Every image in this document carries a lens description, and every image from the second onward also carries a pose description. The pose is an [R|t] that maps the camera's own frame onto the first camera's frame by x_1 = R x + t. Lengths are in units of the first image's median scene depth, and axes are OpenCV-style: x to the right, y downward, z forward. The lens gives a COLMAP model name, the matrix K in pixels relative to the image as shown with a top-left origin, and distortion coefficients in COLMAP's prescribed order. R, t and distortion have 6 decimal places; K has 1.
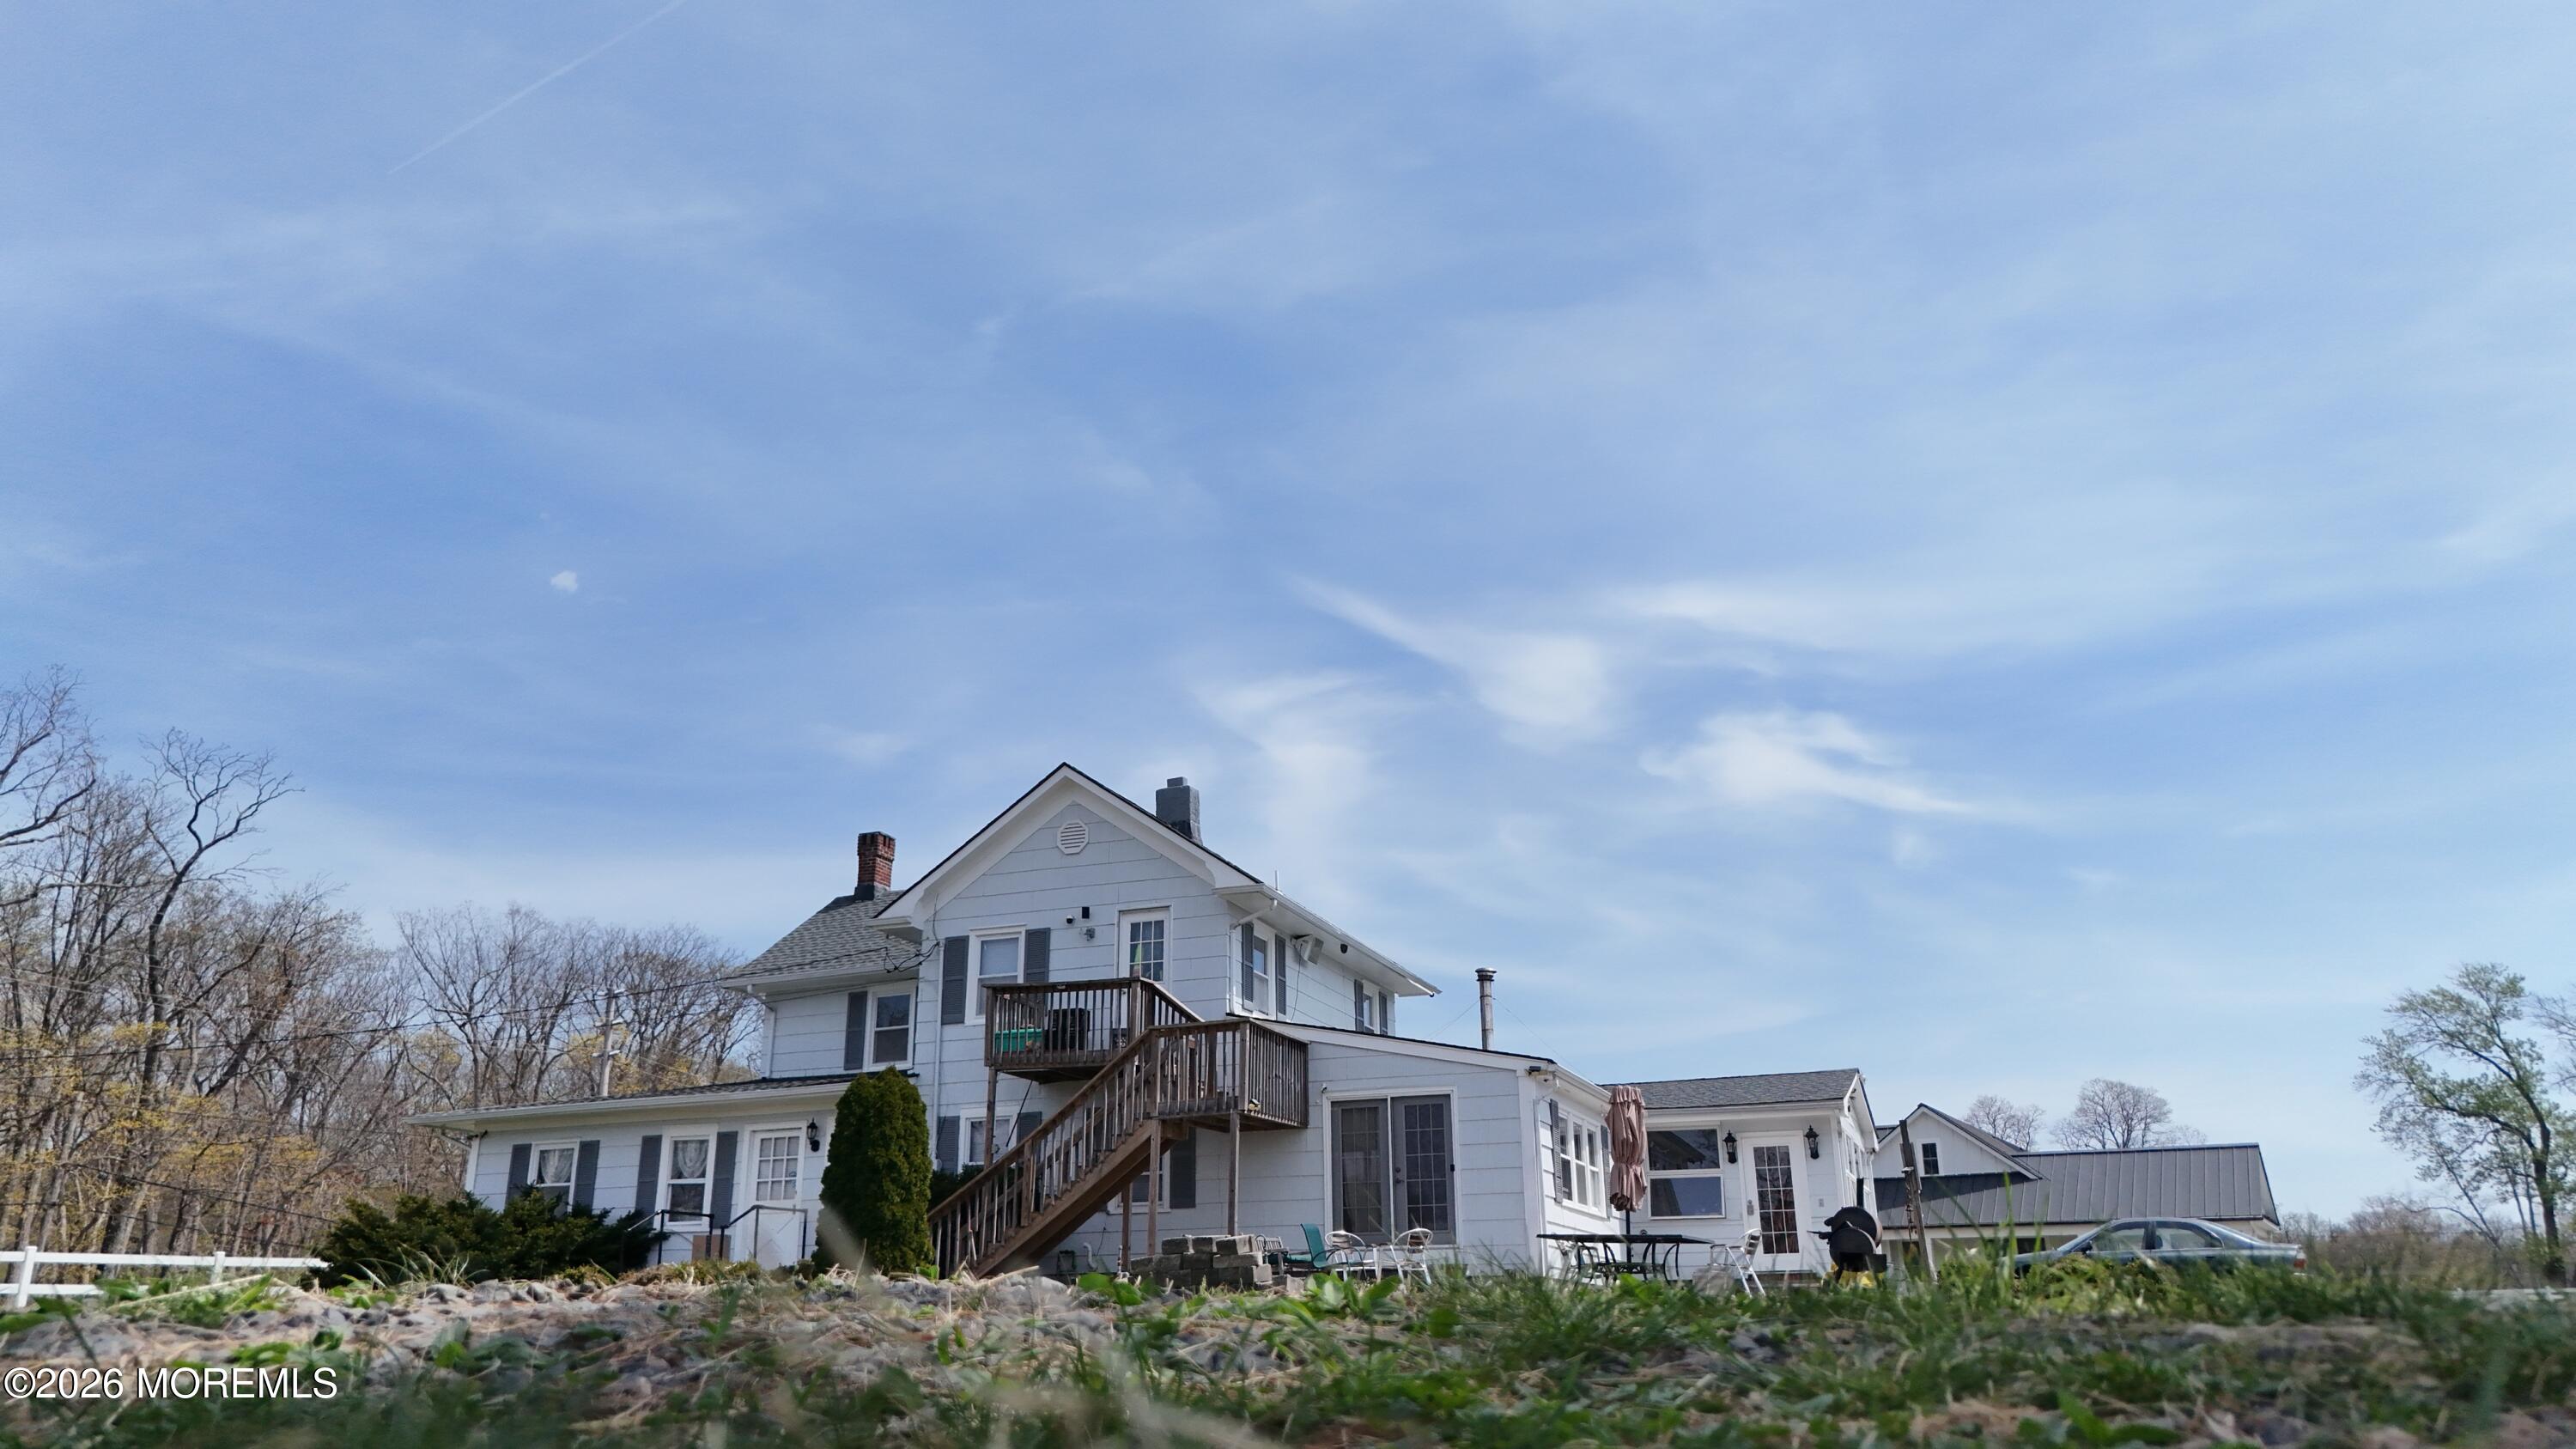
lens RADIAL K [[1854.9, 0, 1288.0], [0, 1854.9, 724.5], [0, 0, 1]] dist [0.037629, -0.003054]
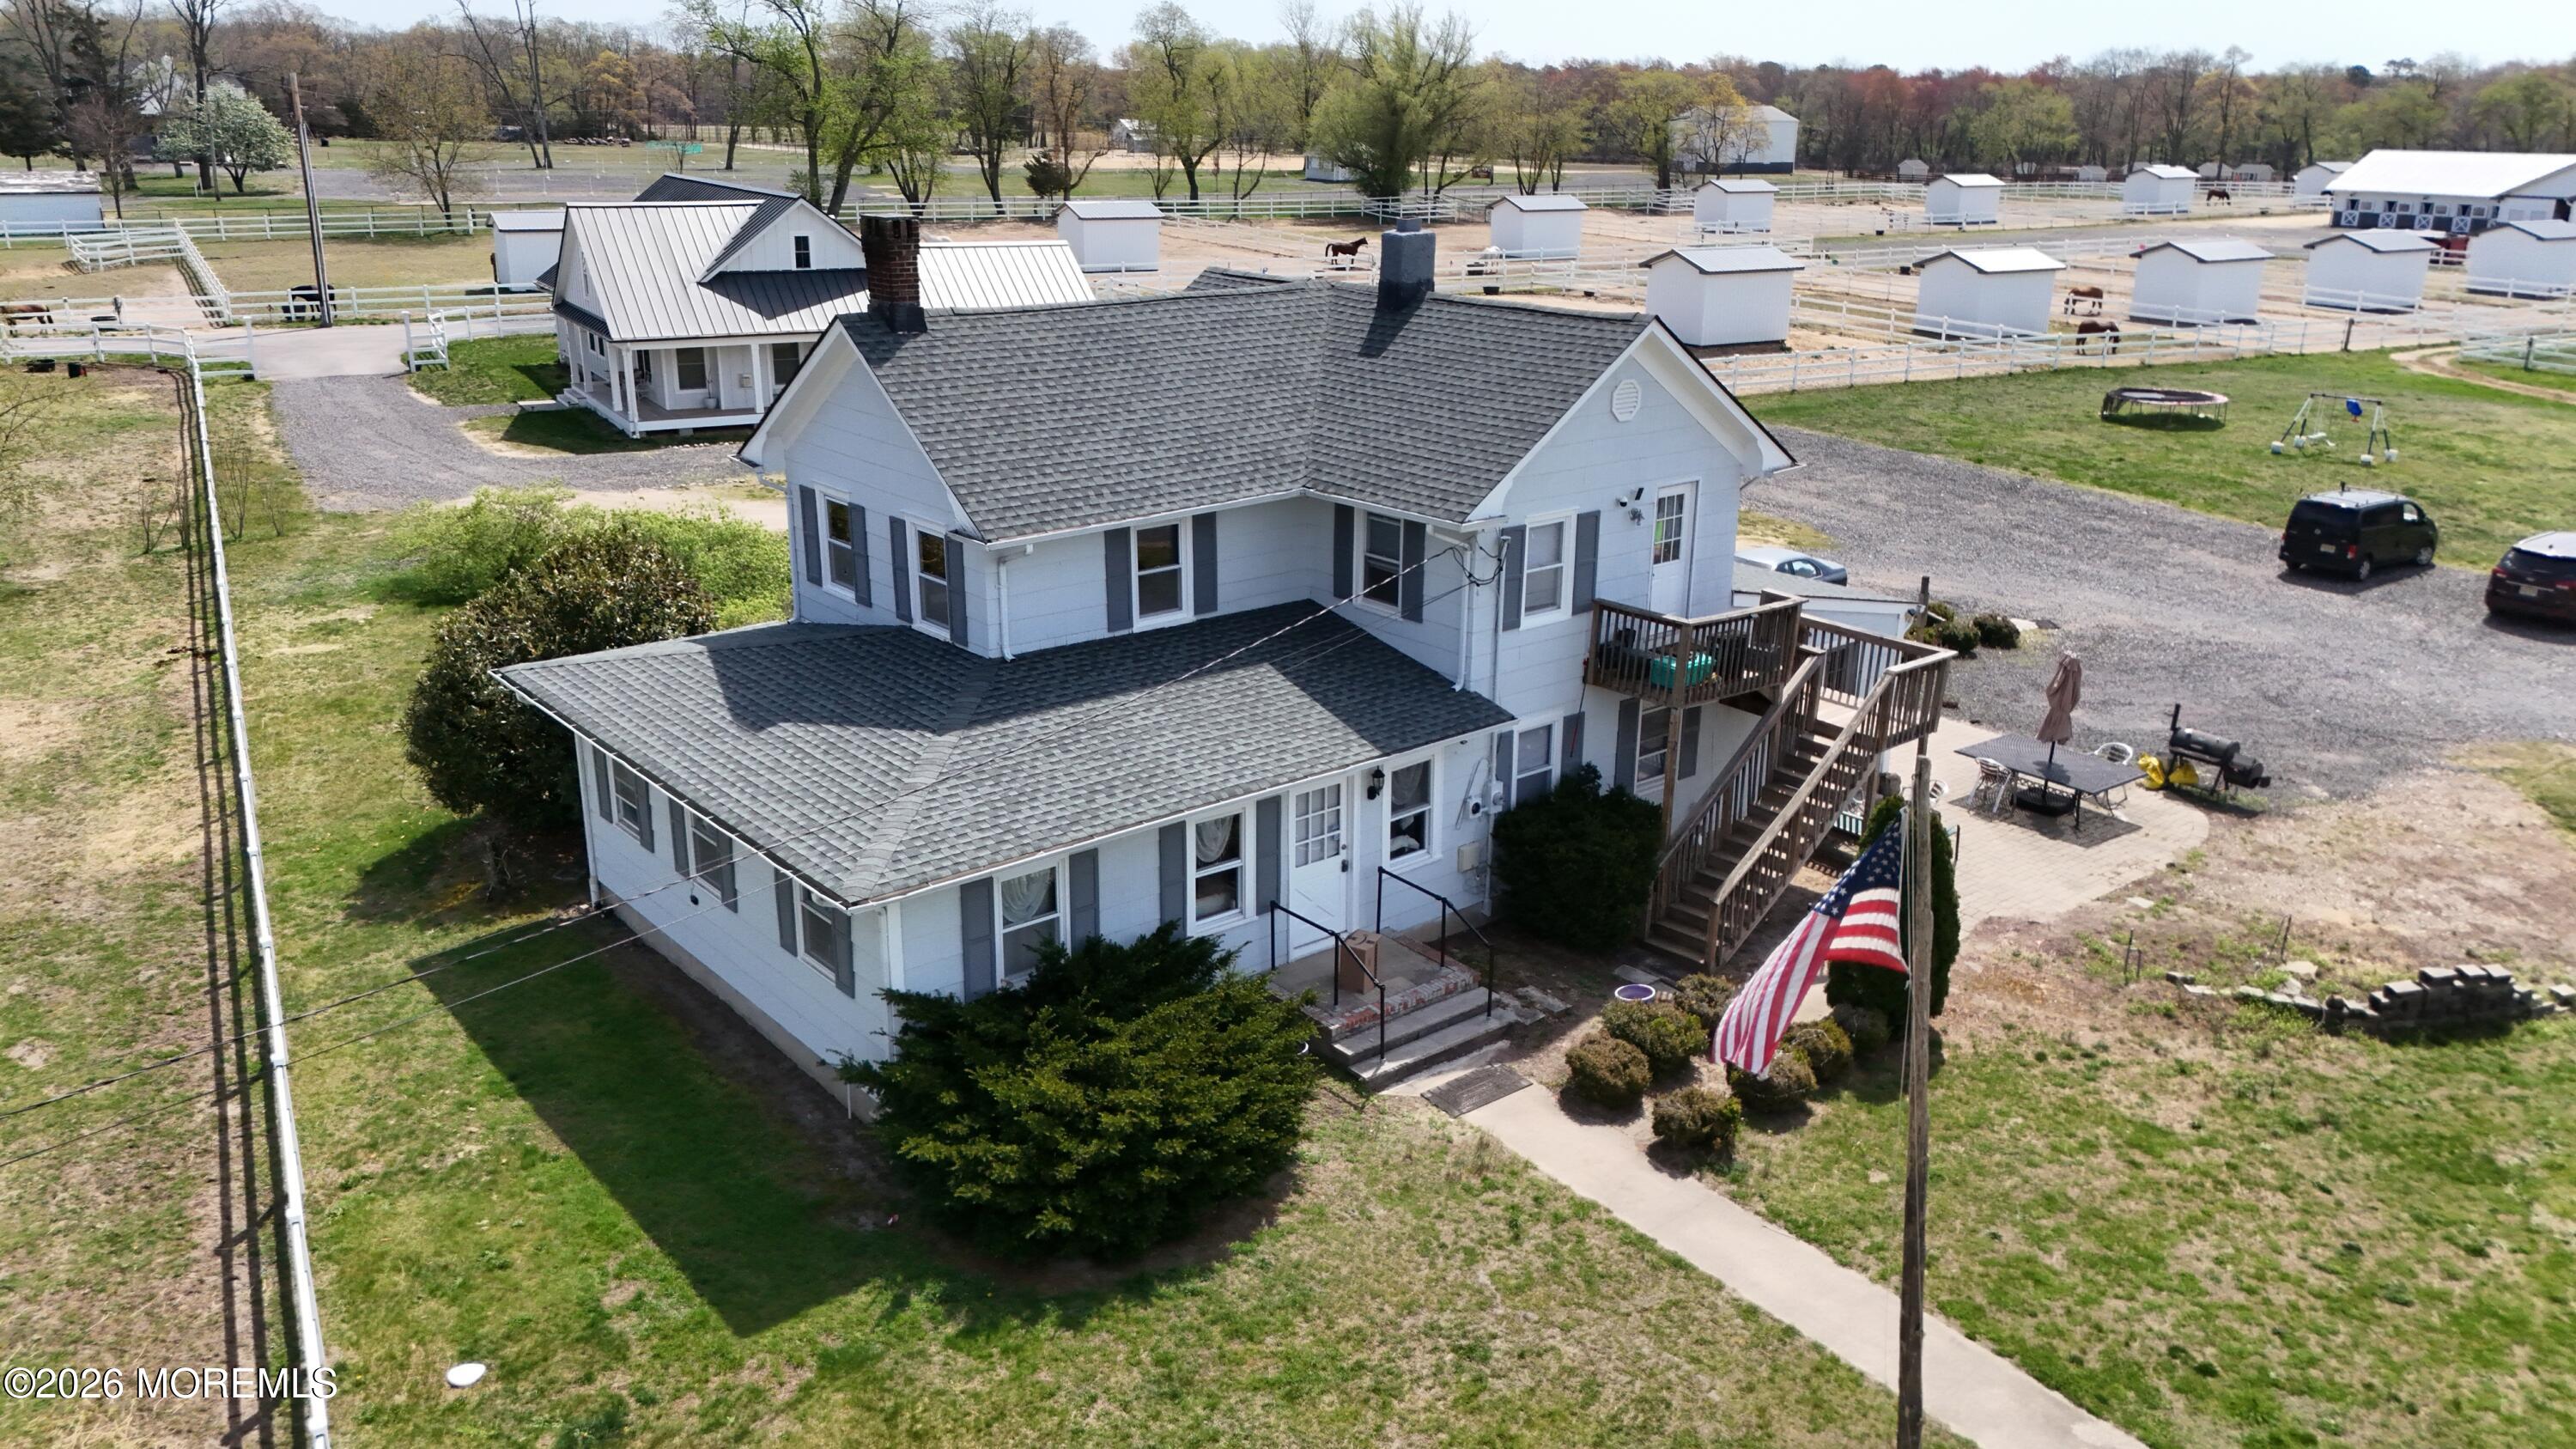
lens RADIAL K [[1887.3, 0, 1290.7], [0, 1887.3, 674.8], [0, 0, 1]] dist [0.045739, -0.001027]
pose [[0.508428, -0.242072, 0.826379, -0.907747], [-0.272715, 0.865008, 0.421175, -0.145933], [-0.816779, -0.439503, 0.373778, 0.727396]]
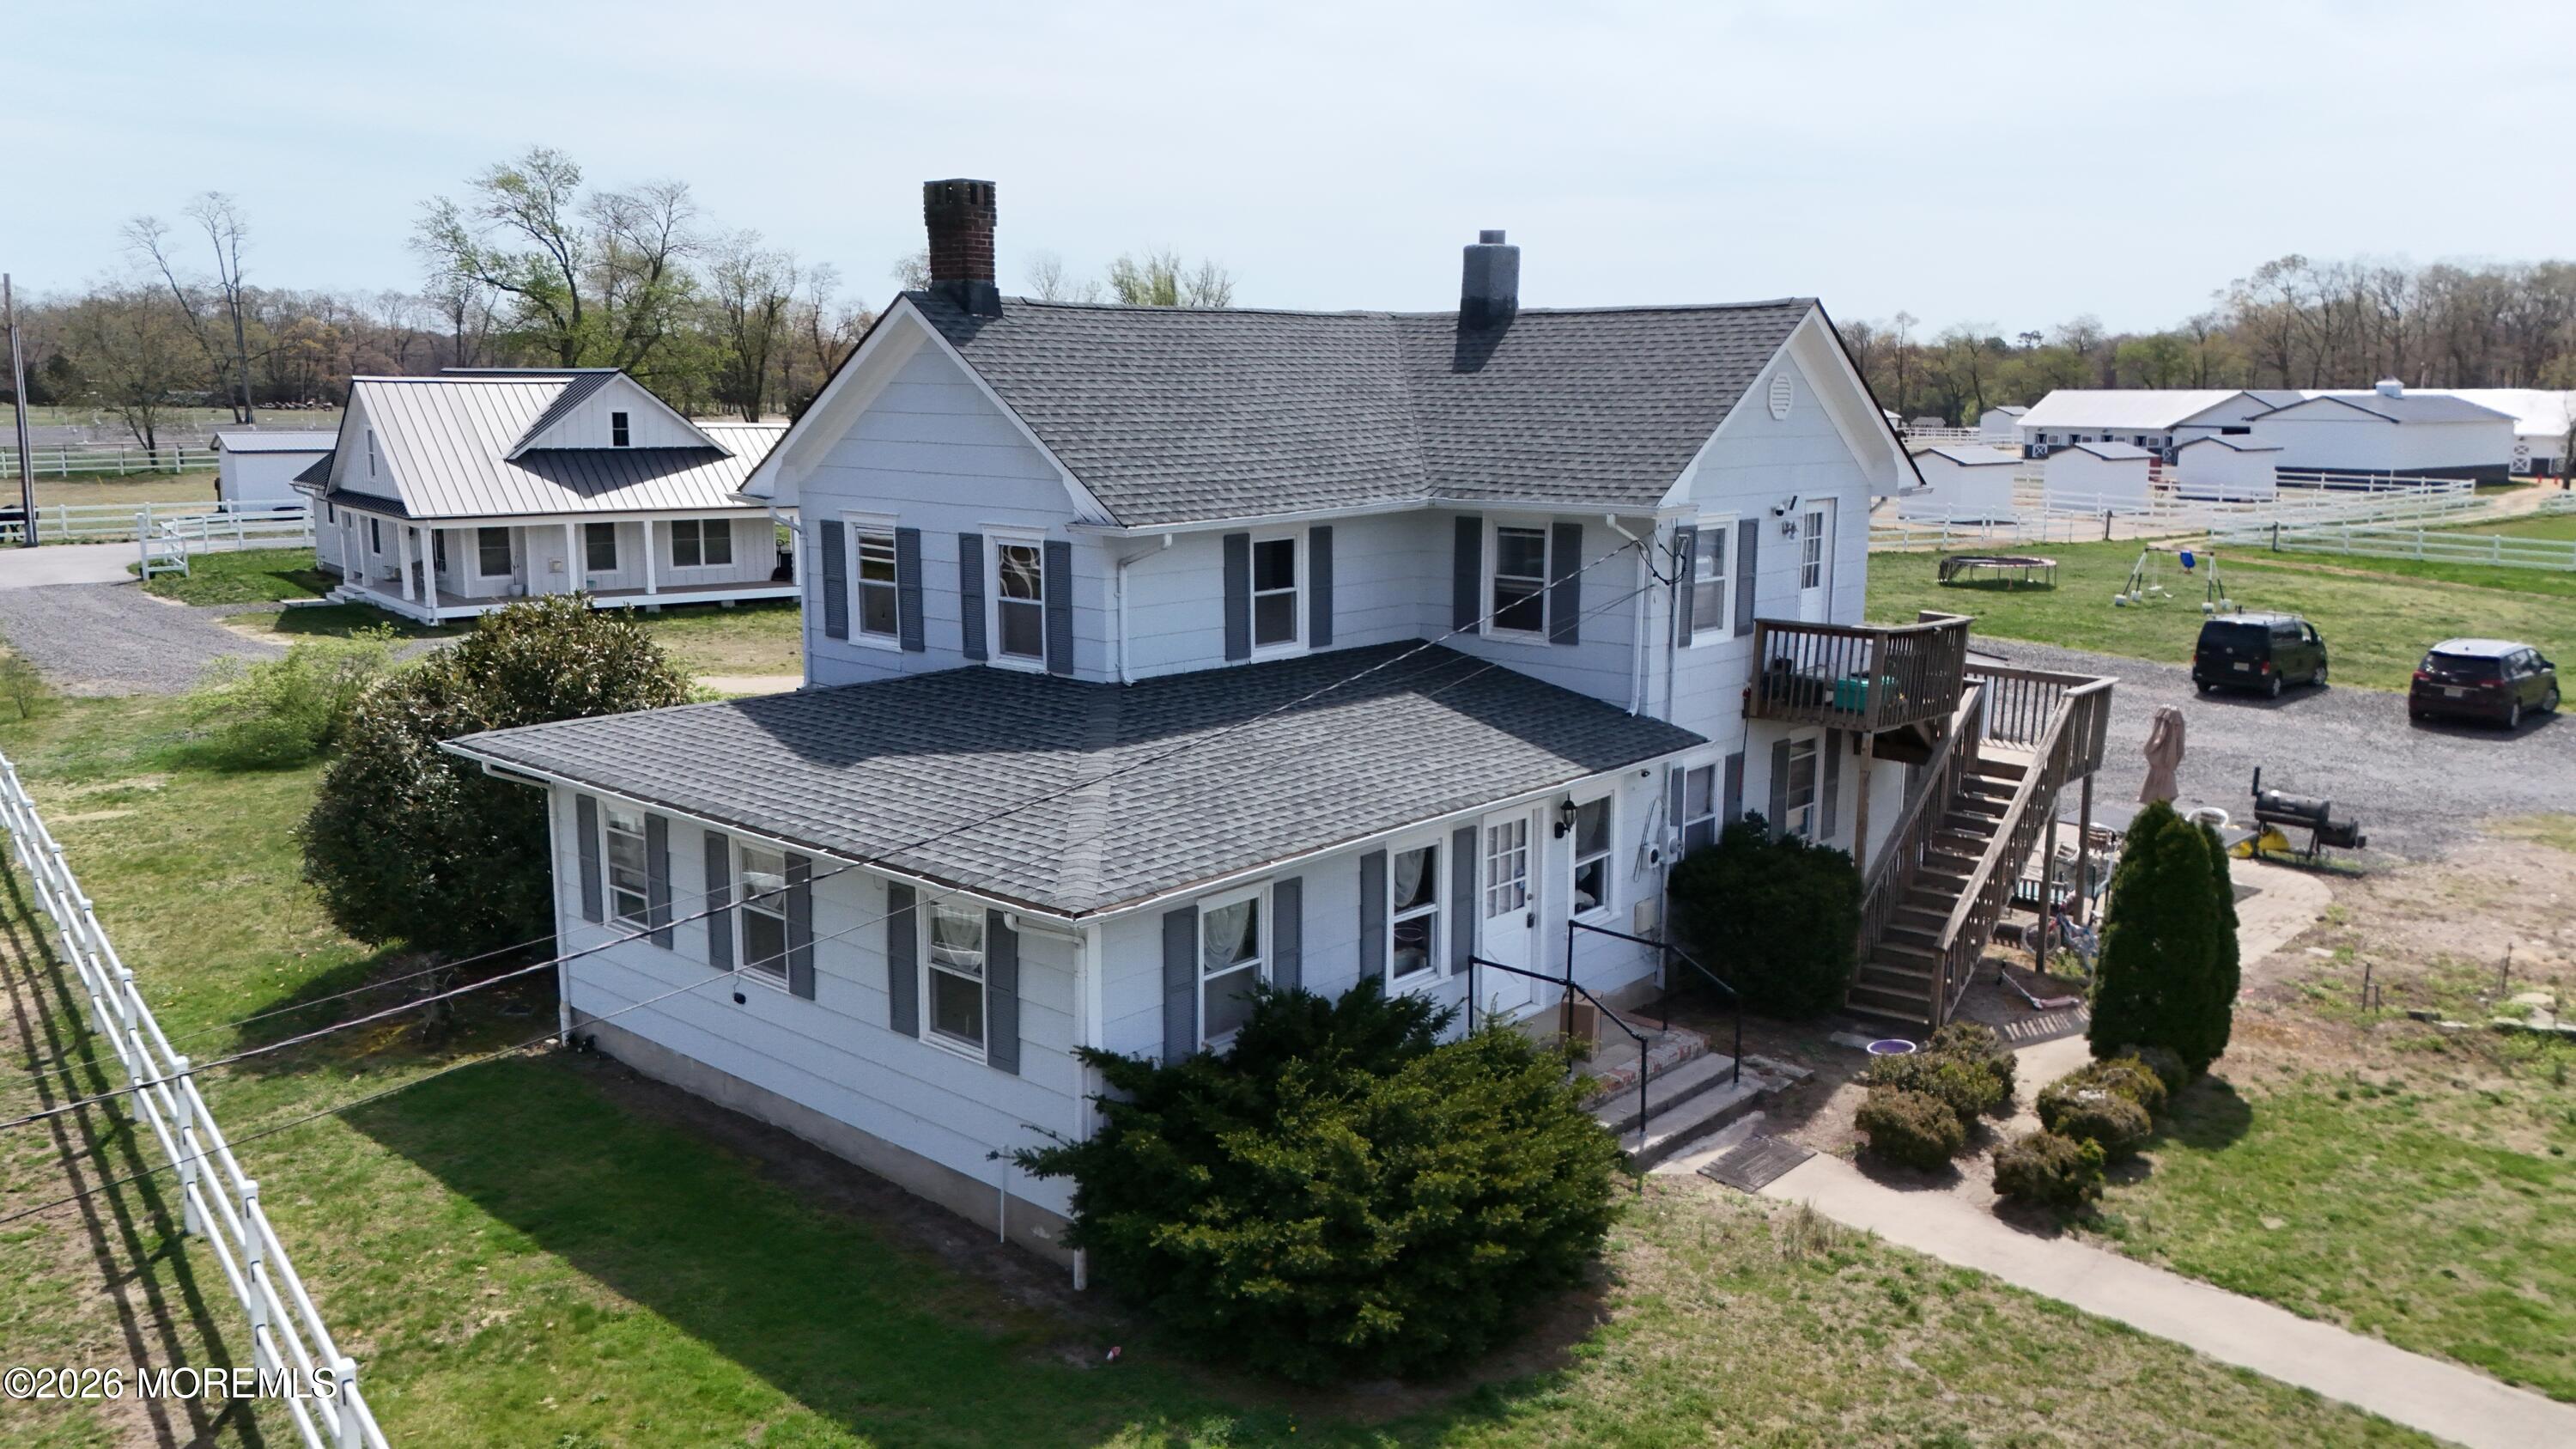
lens RADIAL K [[1895.5, 0, 1291.6], [0, 1895.5, 654.8], [0, 0, 1]] dist [0.036177, -0.006032]
pose [[0.377620, -0.128096, 0.917057, -0.894685], [-0.287940, 0.925039, 0.247777, 0.024105], [-0.880053, -0.357623, 0.312430, 0.869483]]
